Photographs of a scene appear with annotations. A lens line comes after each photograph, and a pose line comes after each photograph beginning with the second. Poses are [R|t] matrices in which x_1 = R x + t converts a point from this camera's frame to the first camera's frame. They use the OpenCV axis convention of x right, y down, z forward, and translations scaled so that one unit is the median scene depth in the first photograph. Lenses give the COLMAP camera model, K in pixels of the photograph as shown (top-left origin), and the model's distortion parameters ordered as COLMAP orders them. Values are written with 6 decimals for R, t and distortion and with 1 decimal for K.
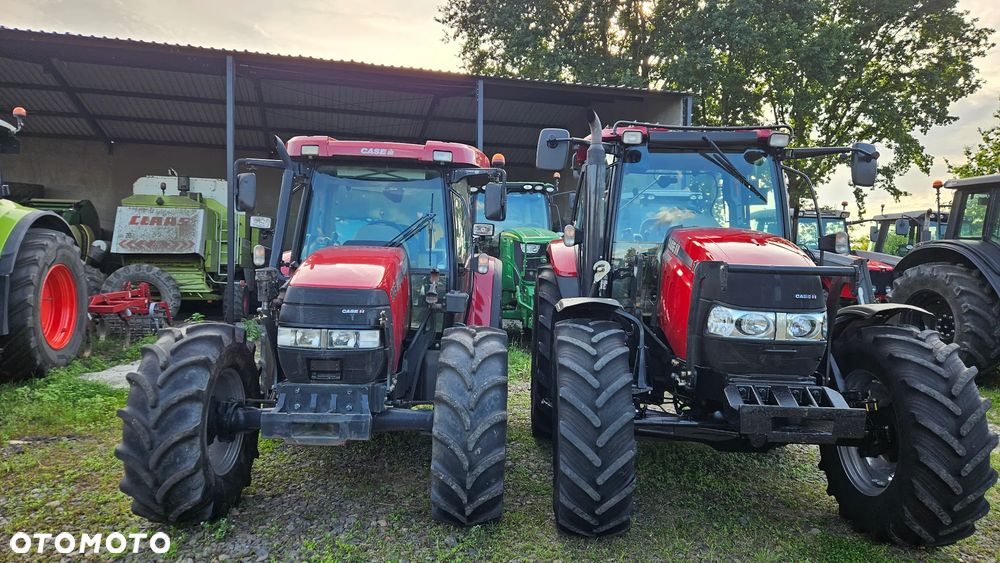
lens RADIAL K [[658.3, 0, 498.0], [0, 658.3, 301.9], [0, 0, 1]] dist [0.046656, -0.001243]
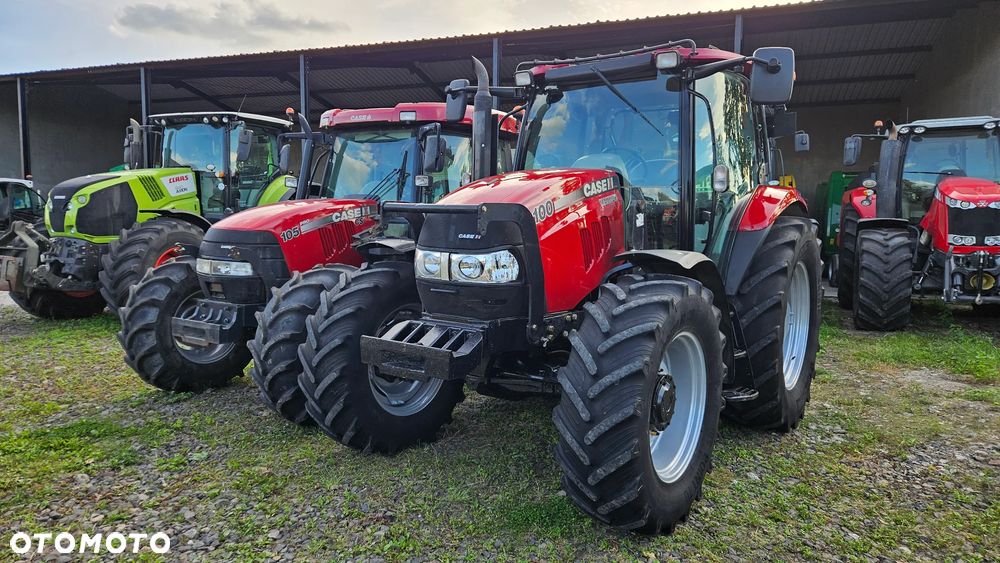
lens RADIAL K [[660.5, 0, 495.3], [0, 660.5, 276.5], [0, 0, 1]] dist [0.038197, -0.004092]
pose [[0.825076, 0.040140, -0.563594, 0.893994], [-0.027539, 0.999145, 0.030845, 0.016848], [0.564350, -0.009929, 0.825476, 0.196682]]
